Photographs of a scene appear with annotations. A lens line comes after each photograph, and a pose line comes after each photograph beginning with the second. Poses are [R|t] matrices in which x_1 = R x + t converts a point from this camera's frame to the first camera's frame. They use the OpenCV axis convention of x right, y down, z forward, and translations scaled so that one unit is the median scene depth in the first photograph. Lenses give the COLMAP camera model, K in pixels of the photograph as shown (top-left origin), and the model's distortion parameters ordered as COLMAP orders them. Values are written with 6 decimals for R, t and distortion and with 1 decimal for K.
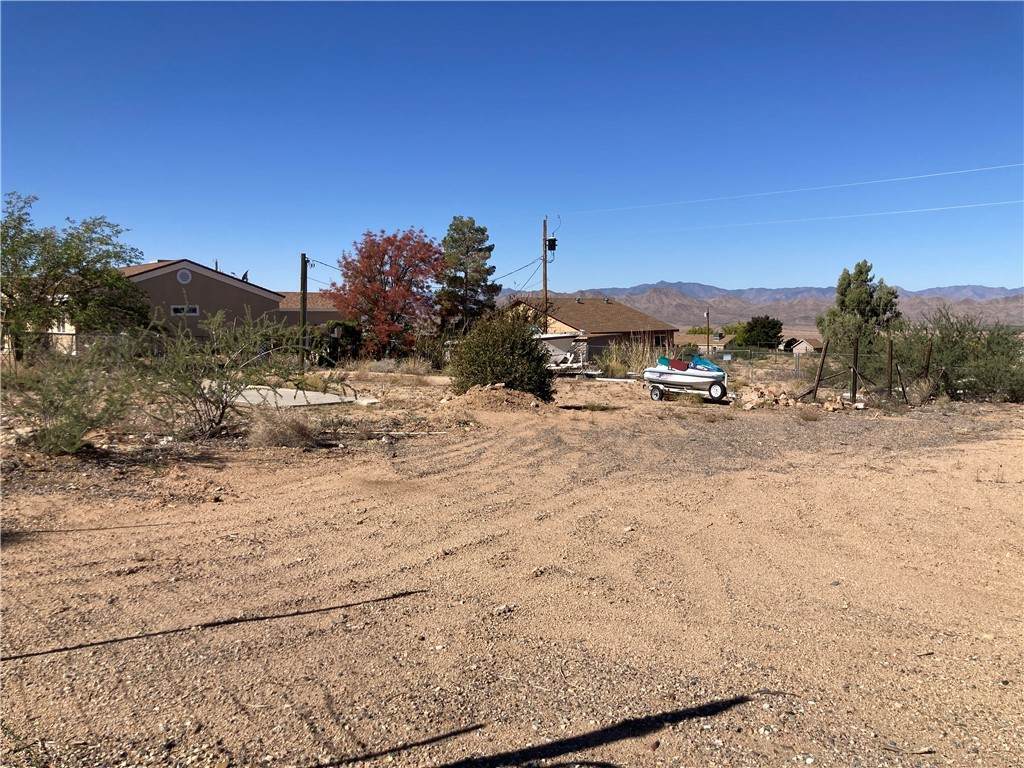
lens RADIAL K [[818.3, 0, 524.9], [0, 818.3, 382.4], [0, 0, 1]] dist [0.079818, -0.162301]
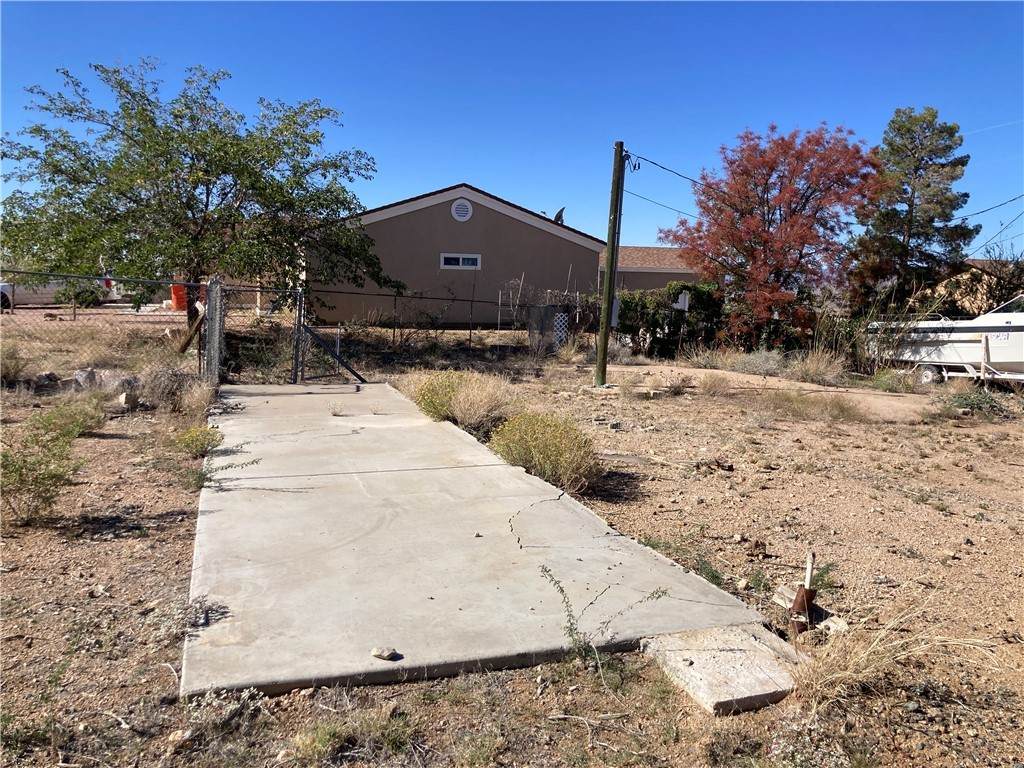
lens RADIAL K [[818.3, 0, 524.9], [0, 818.3, 382.4], [0, 0, 1]] dist [0.079818, -0.162301]
pose [[0.907051, 0.072658, -0.414704, -0.074601], [-0.059117, 0.997217, 0.045415, -0.020497], [0.416849, -0.016677, 0.908823, 0.381917]]
